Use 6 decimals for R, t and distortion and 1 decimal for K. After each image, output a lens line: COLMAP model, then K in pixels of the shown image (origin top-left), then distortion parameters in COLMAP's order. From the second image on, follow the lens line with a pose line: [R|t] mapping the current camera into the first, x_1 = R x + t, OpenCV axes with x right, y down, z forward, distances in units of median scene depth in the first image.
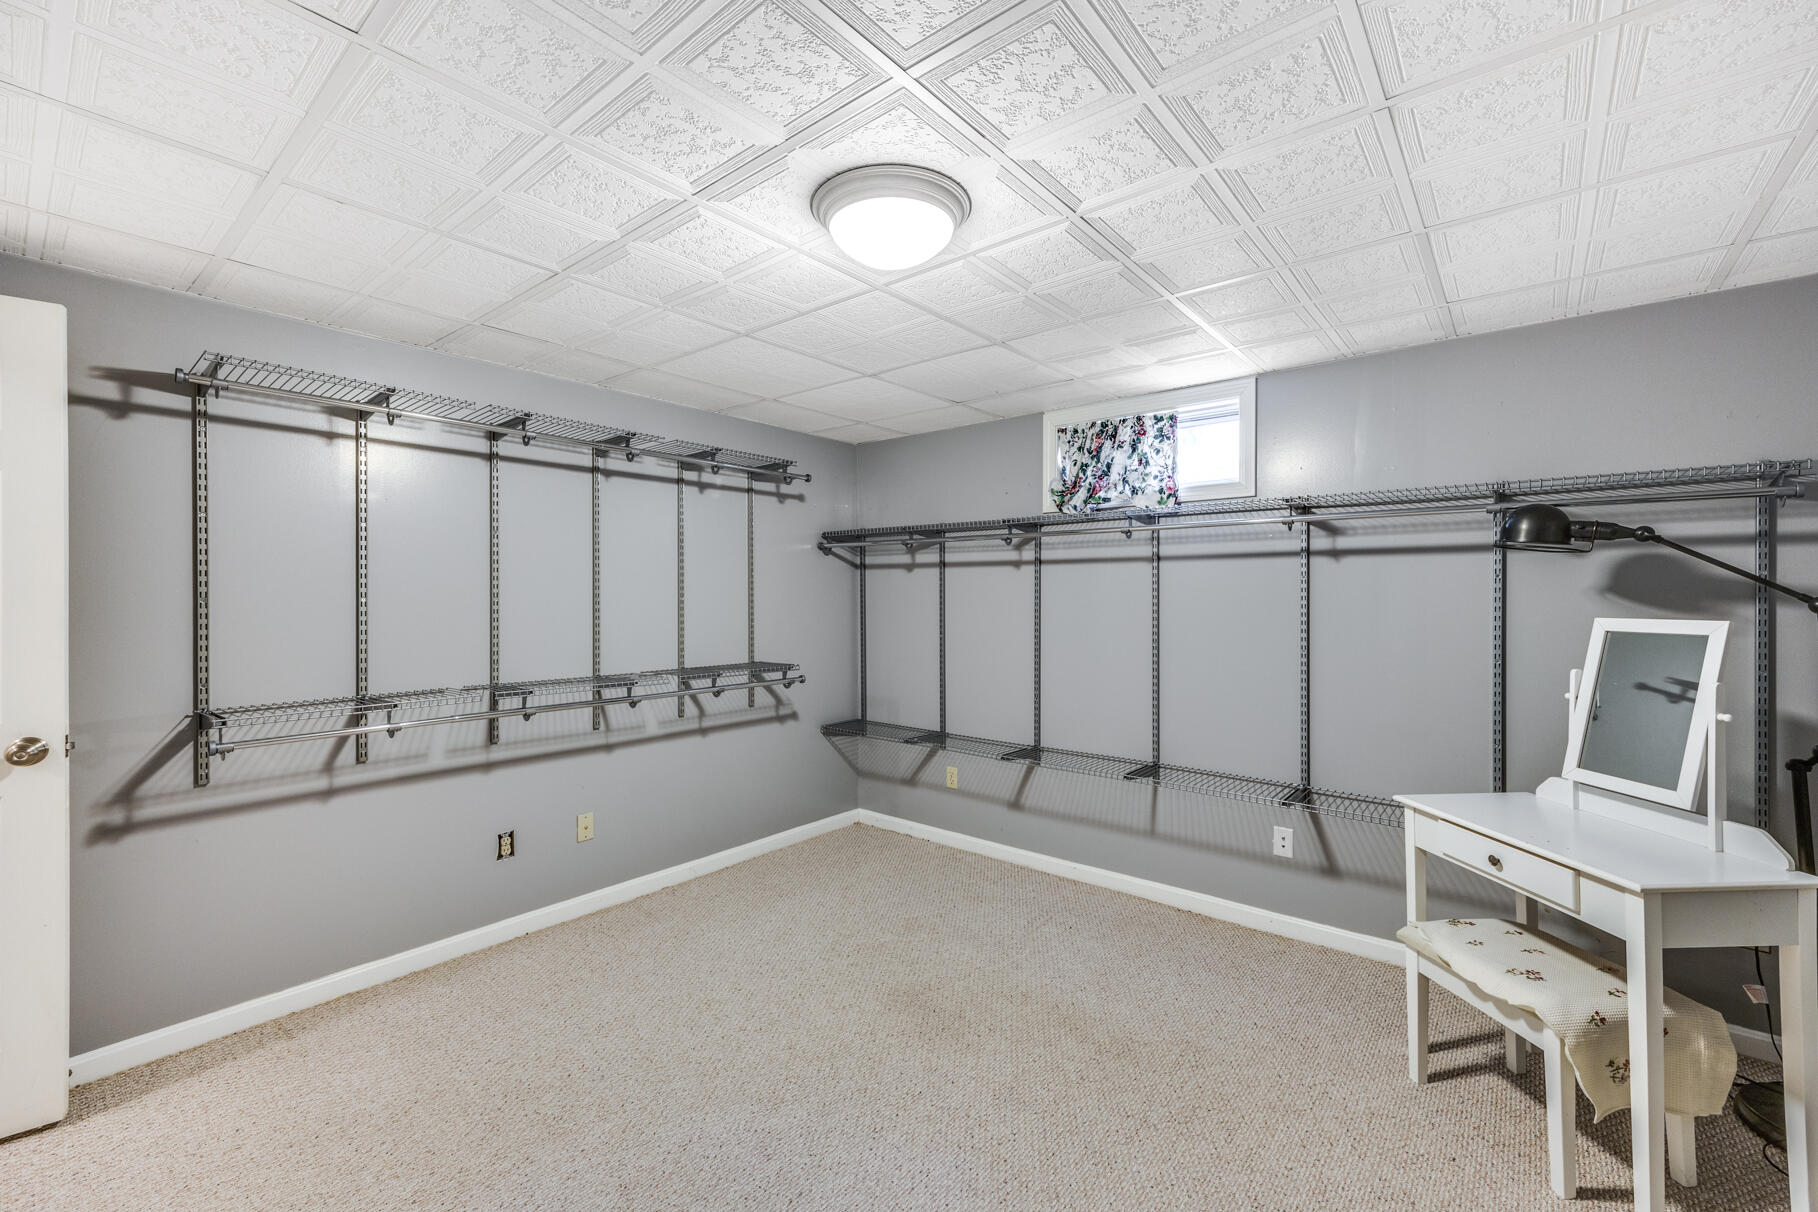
lens RADIAL K [[743.3, 0, 912.5], [0, 743.3, 600.6], [0, 0, 1]] dist [0.008968, -0.000195]
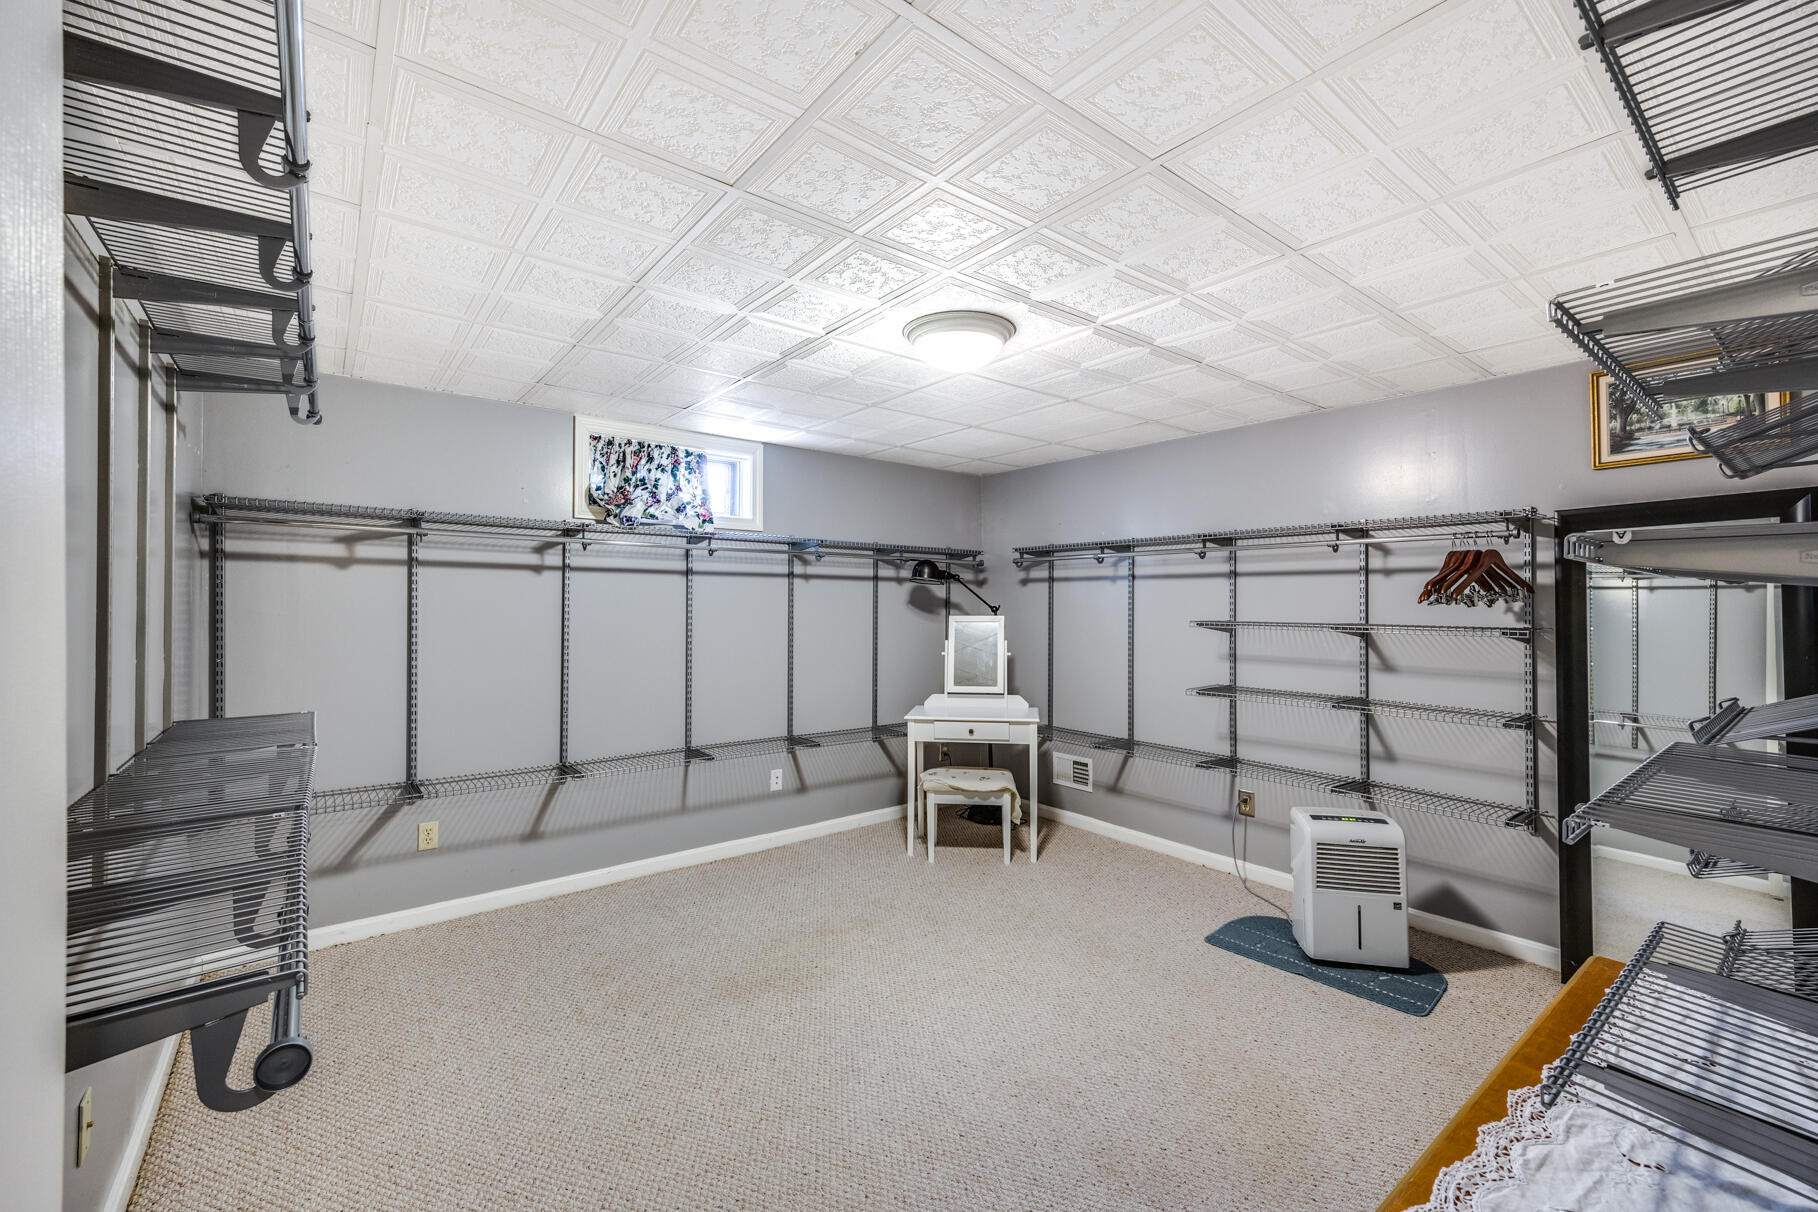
lens RADIAL K [[743.3, 0, 912.5], [0, 743.3, 600.6], [0, 0, 1]] dist [0.008968, -0.000195]
pose [[0.212368, 0.008753, 0.977150, -0.733032], [0.003972, 0.999944, -0.009820, 0.000611], [-0.977182, 0.005966, 0.212322, 0.402668]]
